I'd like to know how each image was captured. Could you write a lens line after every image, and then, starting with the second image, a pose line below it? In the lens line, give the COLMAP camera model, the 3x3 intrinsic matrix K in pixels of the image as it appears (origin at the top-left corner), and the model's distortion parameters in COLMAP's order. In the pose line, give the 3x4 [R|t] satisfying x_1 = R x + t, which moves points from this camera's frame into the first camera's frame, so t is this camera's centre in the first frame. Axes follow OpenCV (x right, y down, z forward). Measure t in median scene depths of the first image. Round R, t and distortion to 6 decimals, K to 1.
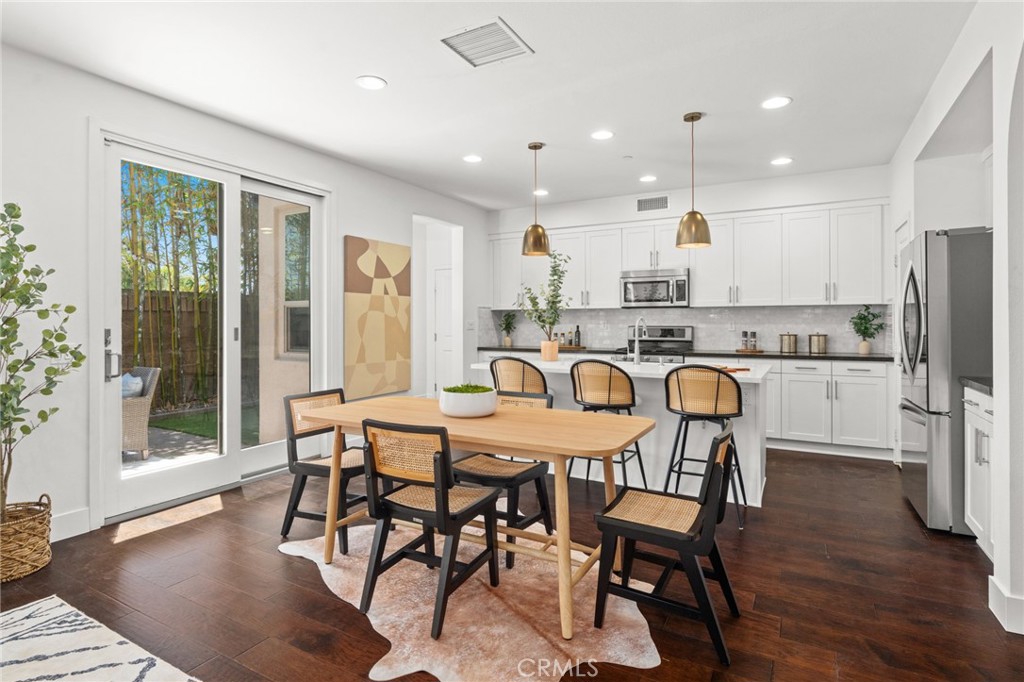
lens RADIAL K [[531.6, 0, 507.9], [0, 531.6, 325.1], [0, 0, 1]] dist [-0.002773, -0.000871]
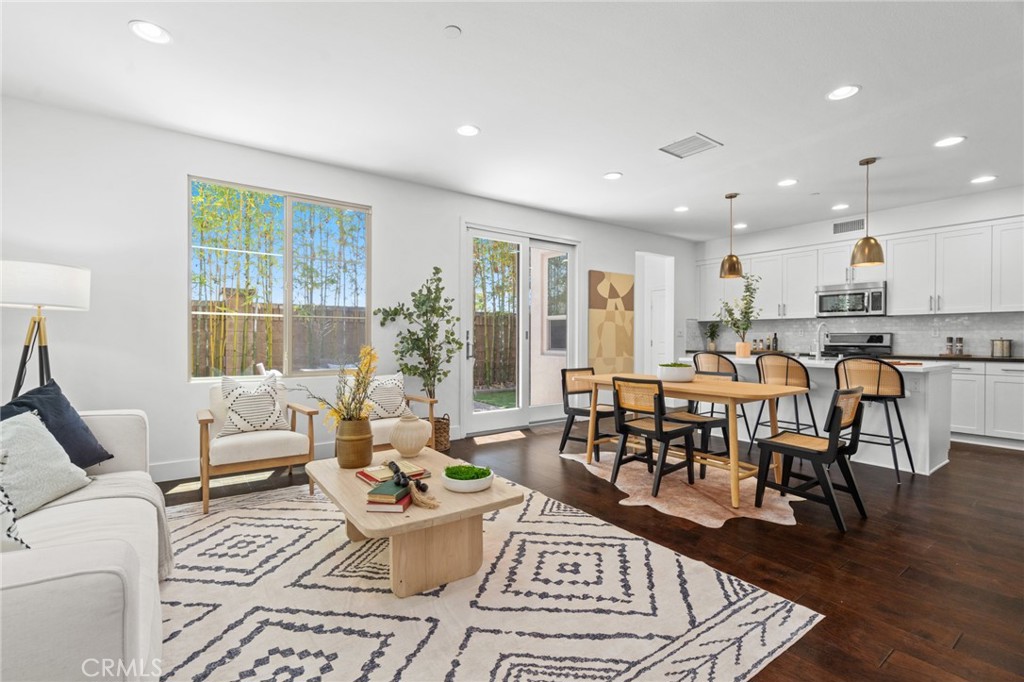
lens RADIAL K [[466.0, 0, 507.6], [0, 466.0, 341.3], [0, 0, 1]] dist [-0.001329, 0.000928]
pose [[0.908762, 0.006410, -0.417266, 0.028423], [-0.005241, 0.999978, 0.003945, 0.024370], [0.417283, -0.001398, 0.908776, -0.270343]]
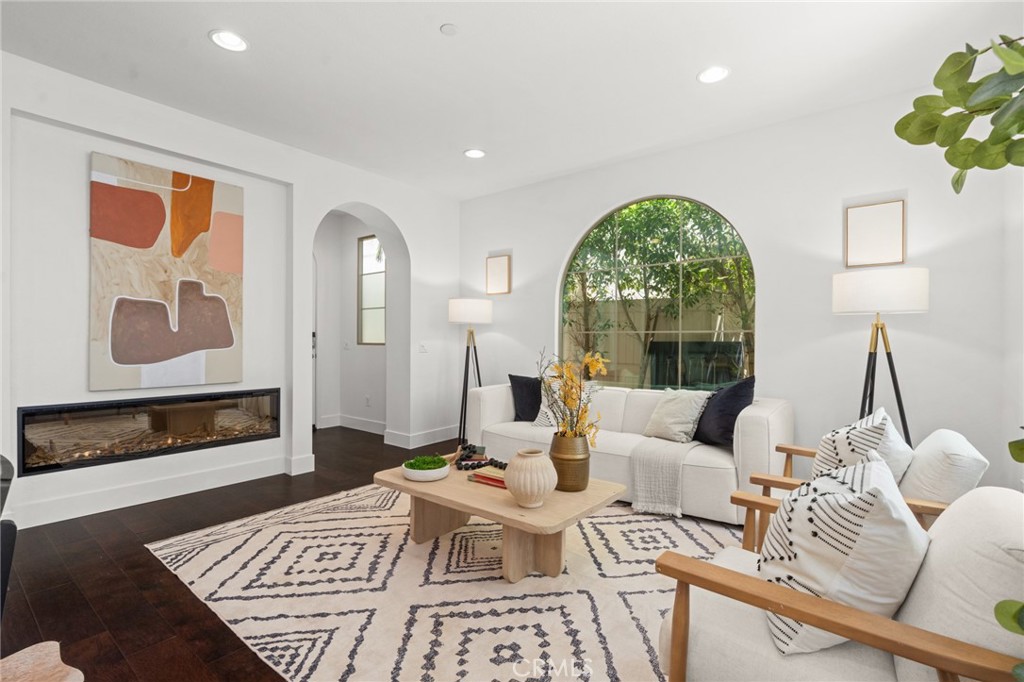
lens RADIAL K [[466.0, 0, 507.6], [0, 466.0, 341.3], [0, 0, 1]] dist [-0.001329, 0.000928]
pose [[-0.987140, -0.004366, 0.159801, -0.378557], [-0.003834, 0.999986, 0.003635, 0.020489], [-0.159814, 0.002976, -0.987143, 0.643923]]
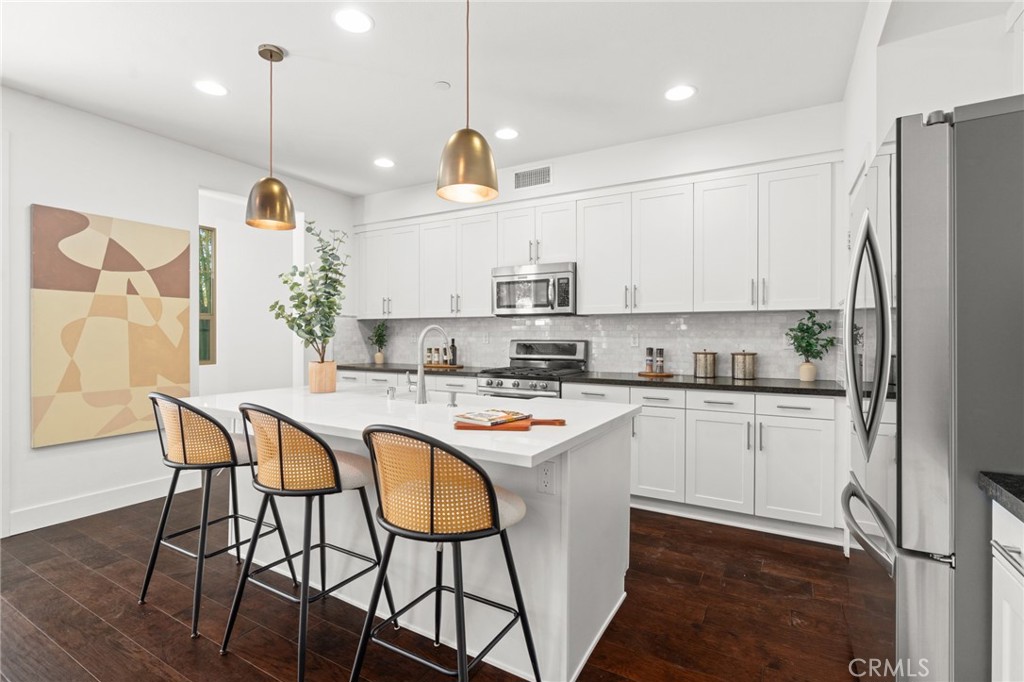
lens RADIAL K [[478.4, 0, 514.4], [0, 478.4, 339.0], [0, 0, 1]] dist [-0.003663, -0.000202]
pose [[0.999946, 0.004179, -0.009533, 0.305163], [-0.004155, 0.999988, 0.002620, -0.001395], [0.009544, -0.002581, 0.999951, 0.385468]]
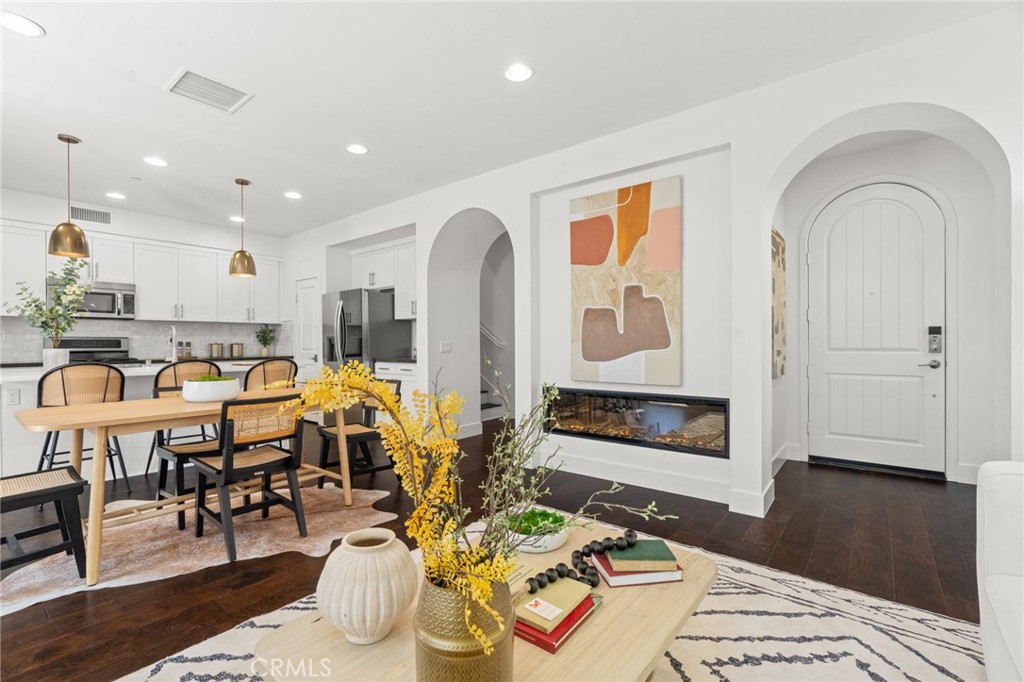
lens RADIAL K [[466.0, 0, 507.6], [0, 466.0, 341.3], [0, 0, 1]] dist [-0.001329, 0.000928]
pose [[0.162178, 0.002869, 0.986757, -0.563001], [0.008069, 0.999958, -0.004233, 0.024672], [-0.986728, 0.008649, 0.162149, 0.097548]]
